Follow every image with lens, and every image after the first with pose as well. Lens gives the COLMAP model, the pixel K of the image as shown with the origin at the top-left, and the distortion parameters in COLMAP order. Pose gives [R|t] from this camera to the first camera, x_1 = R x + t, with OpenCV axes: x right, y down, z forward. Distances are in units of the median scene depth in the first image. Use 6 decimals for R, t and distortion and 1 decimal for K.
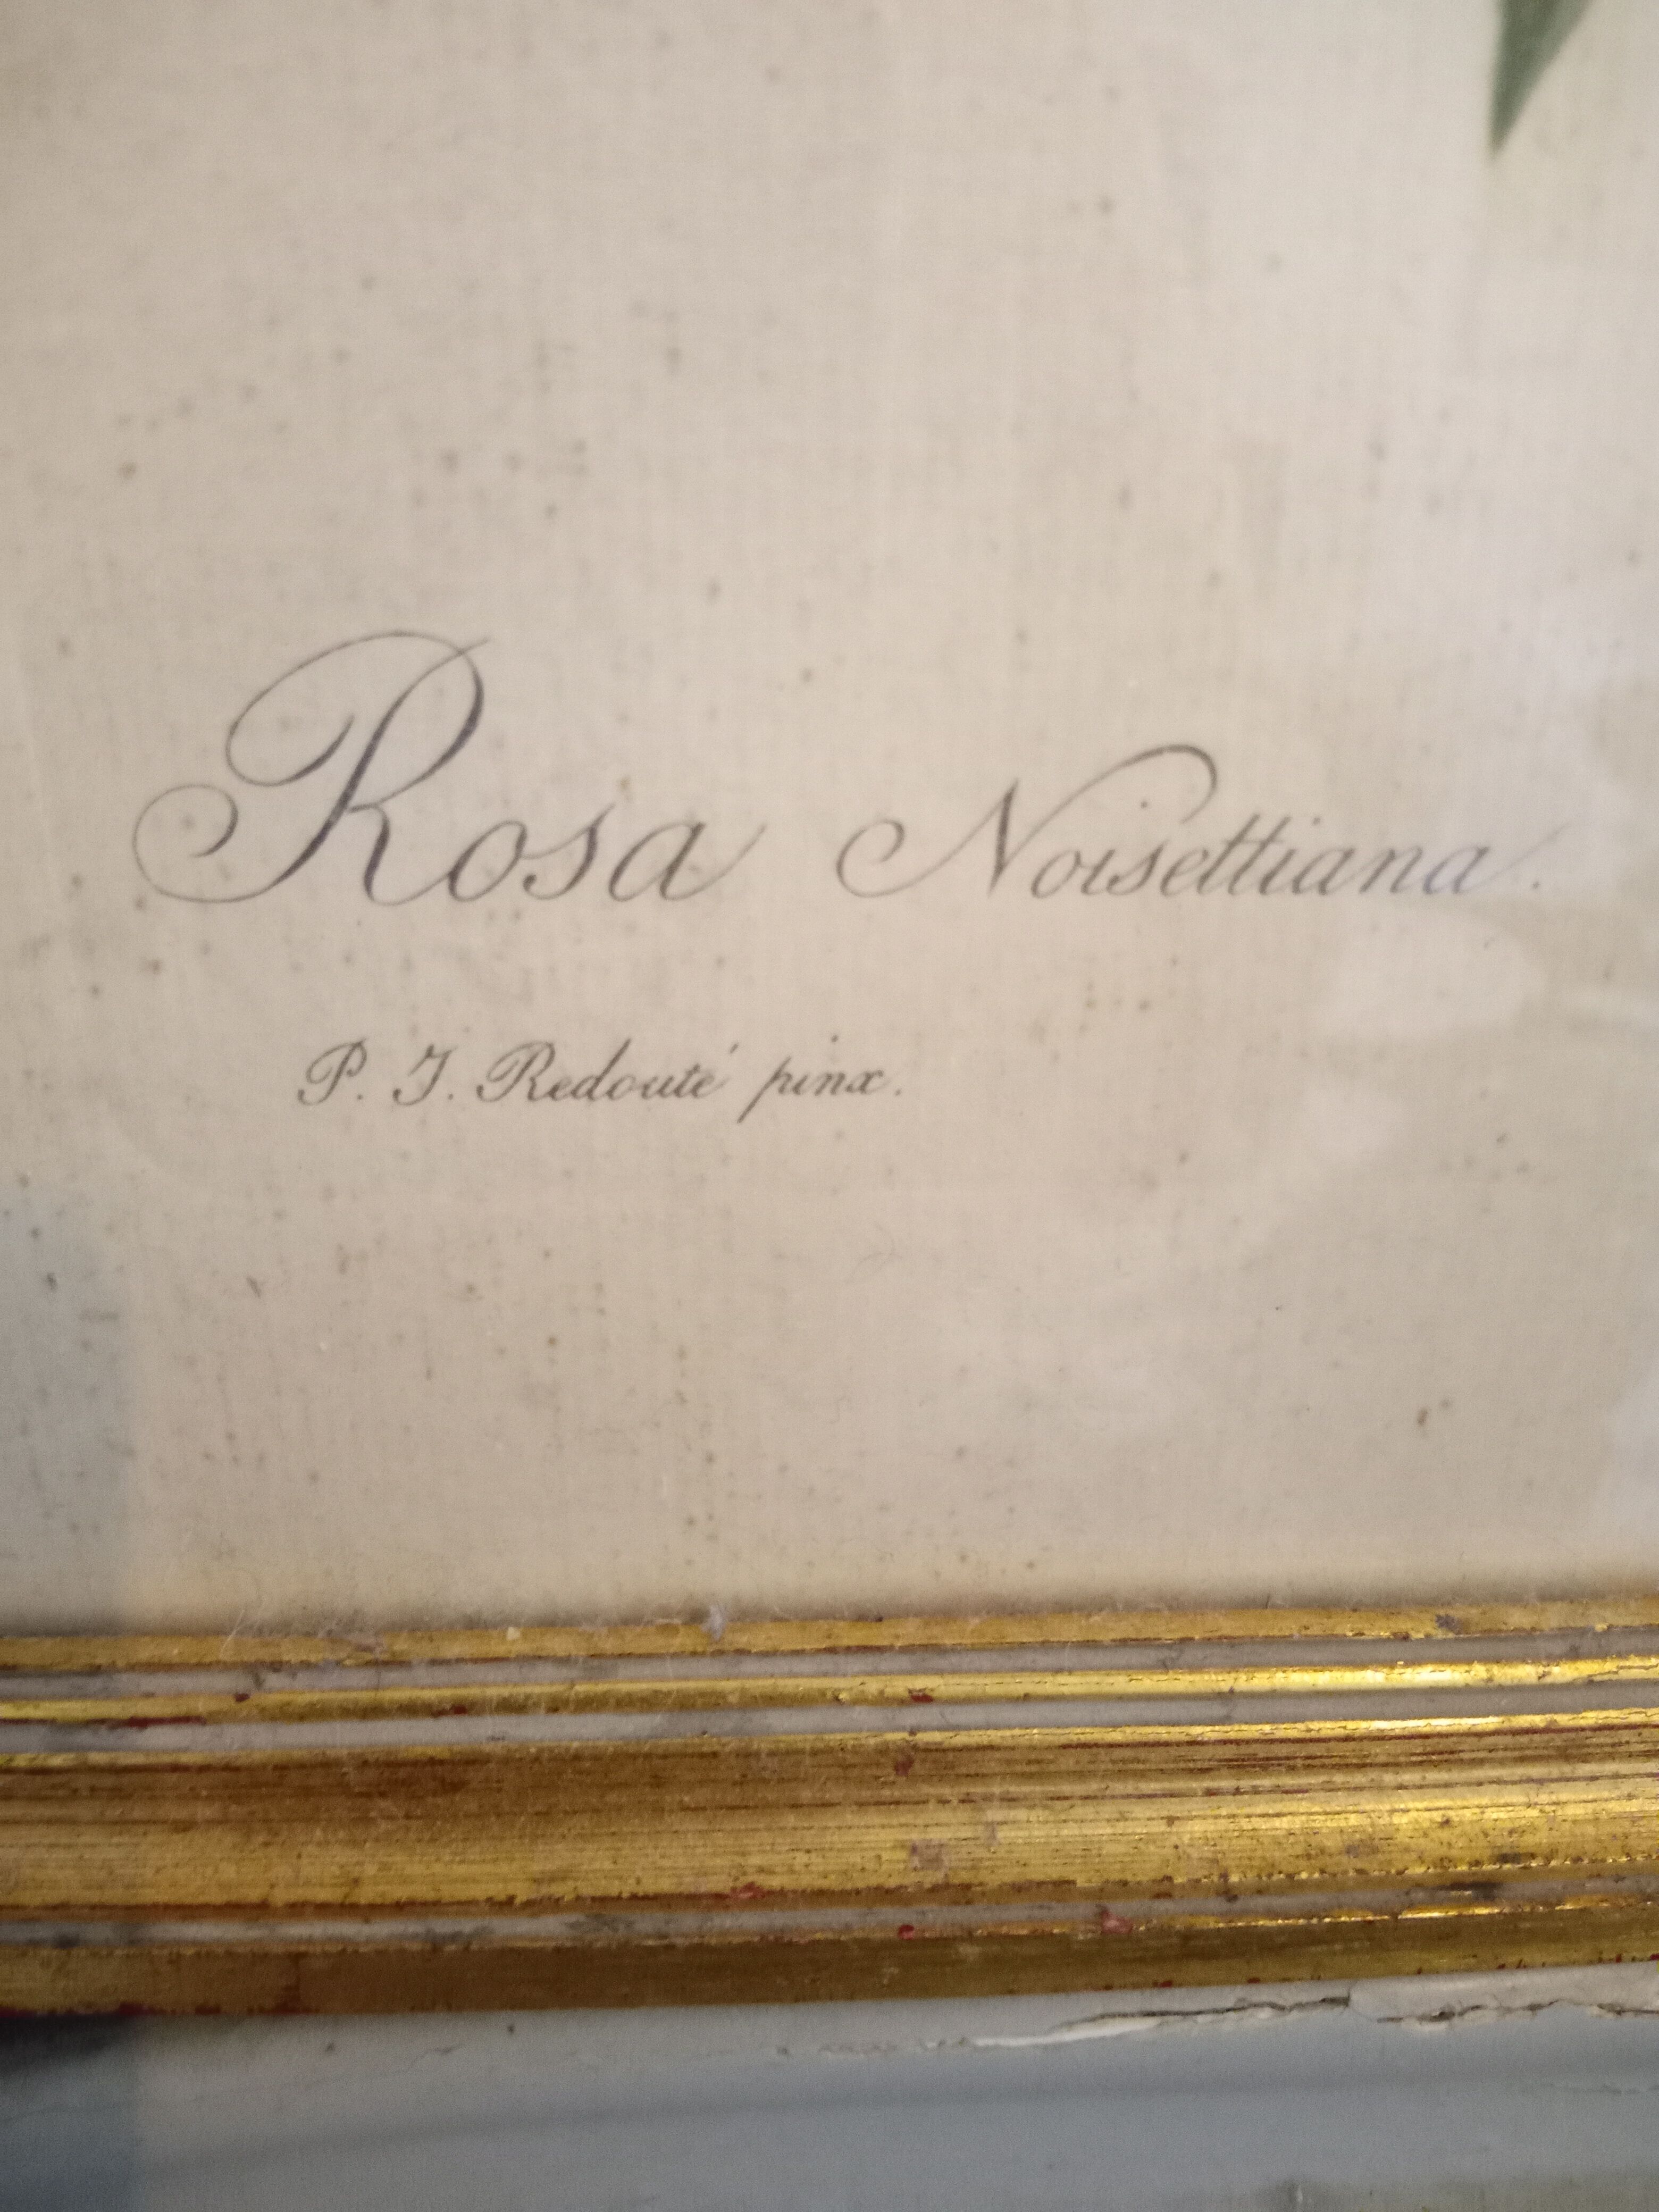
lens RADIAL K [[1787.2, 0, 838.0], [0, 1787.2, 1108.2], [0, 0, 1]] dist [-0.004334, -0.043744]
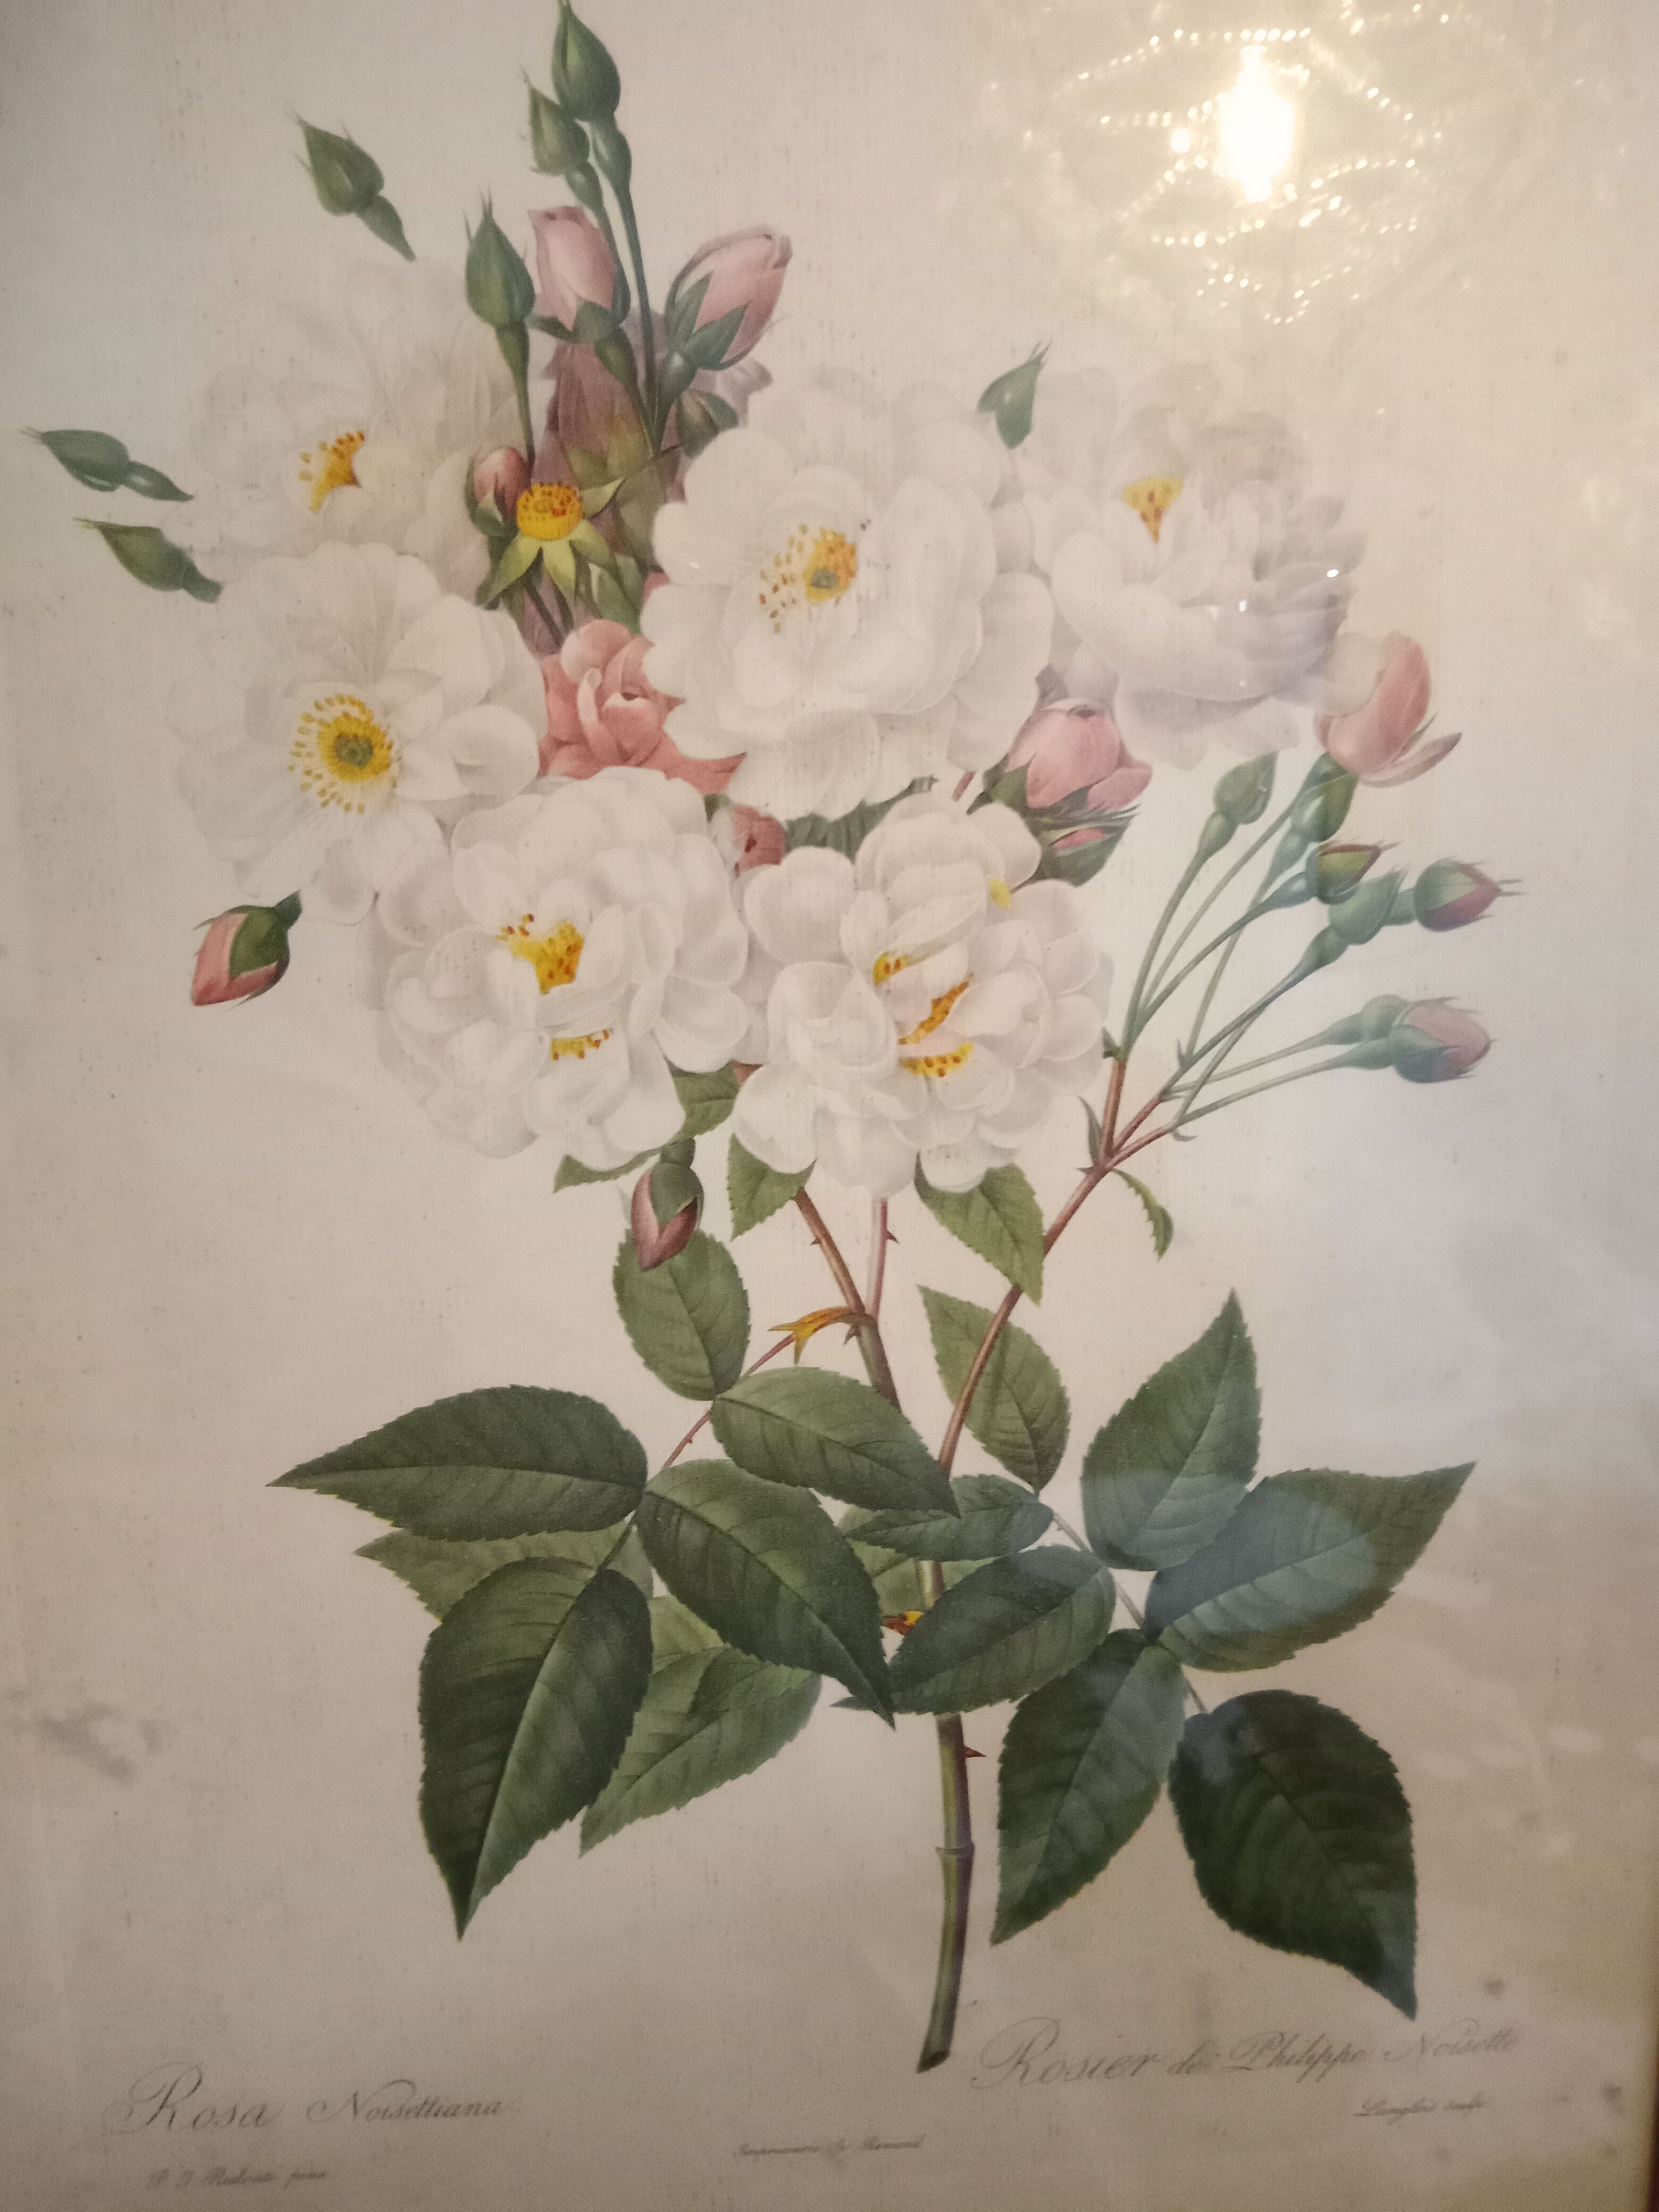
lens RADIAL K [[1787.2, 0, 814.1], [0, 1787.2, 1130.0], [0, 0, 1]] dist [-0.004334, -0.043744]
pose [[0.999324, -0.036466, 0.004699, 1.005932], [0.036304, 0.958414, -0.283063, -0.933431], [0.005818, 0.283042, 0.959090, -2.728875]]
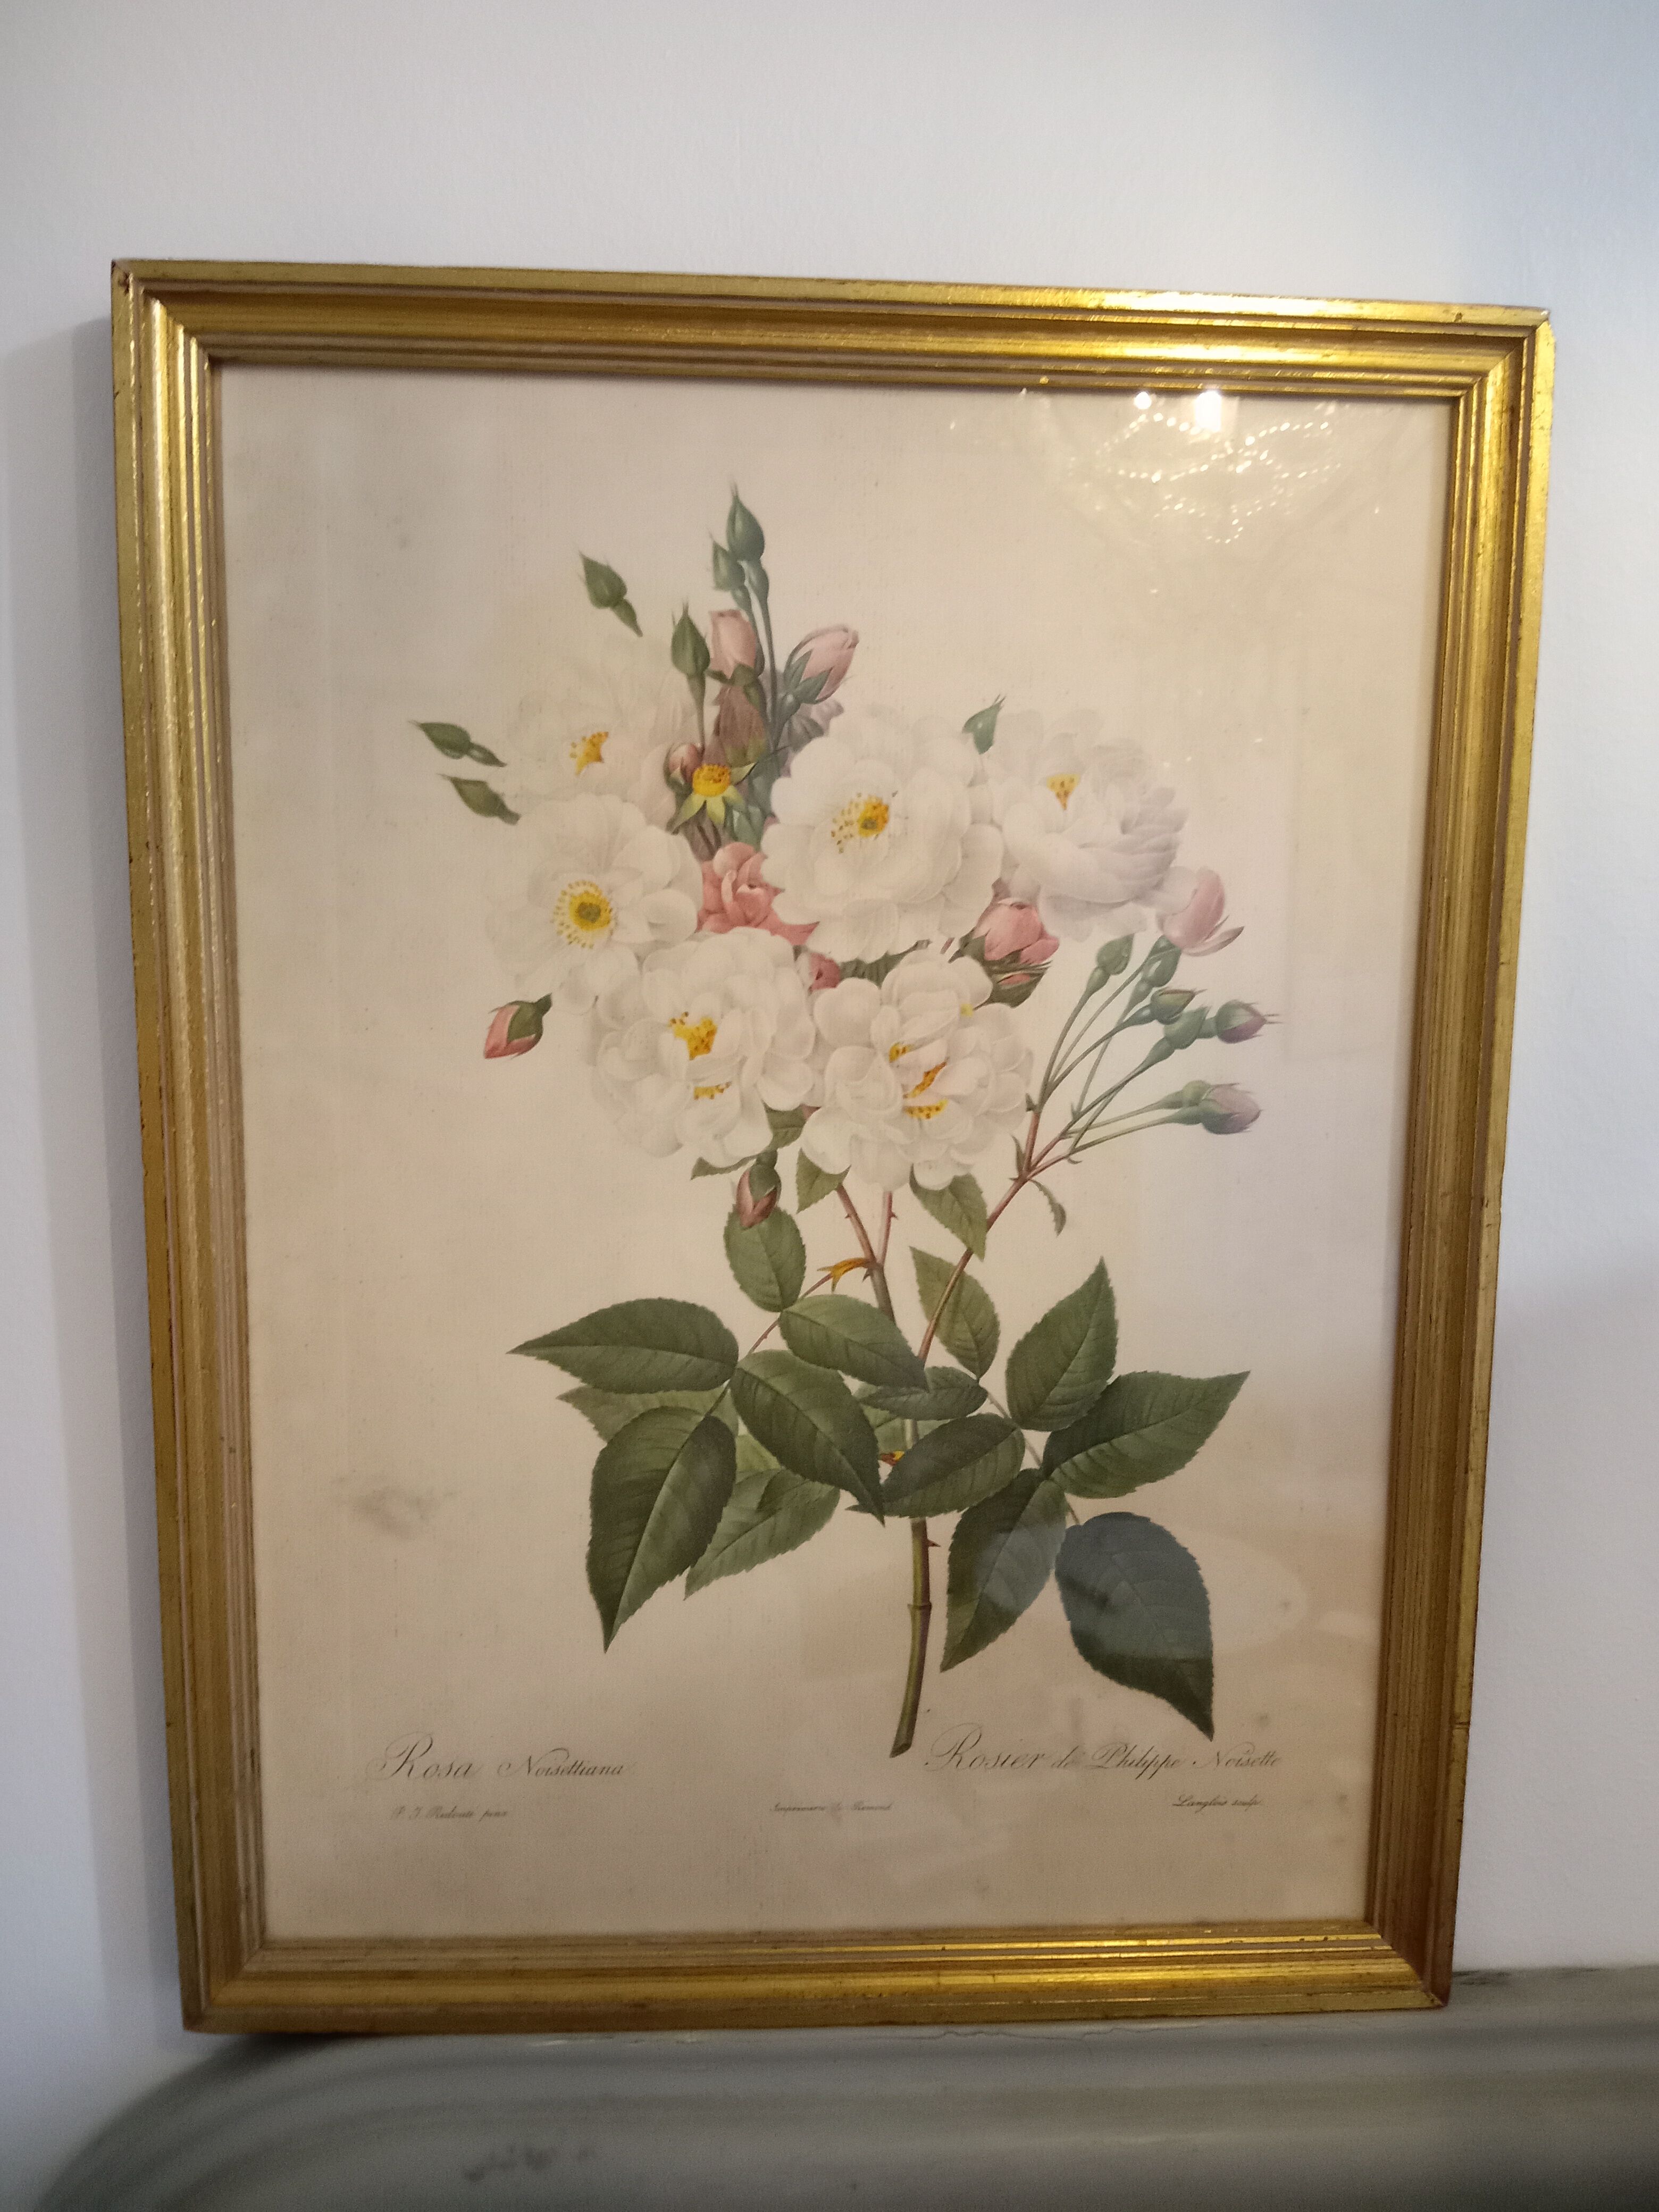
lens RADIAL K [[1787.2, 0, 837.3], [0, 1787.2, 1102.6], [0, 0, 1]] dist [-0.004334, -0.043744]
pose [[0.999631, 0.002743, 0.027030, 0.846574], [0.006482, 0.942080, -0.335327, -0.220958], [-0.026385, 0.335378, 0.941714, -4.609332]]
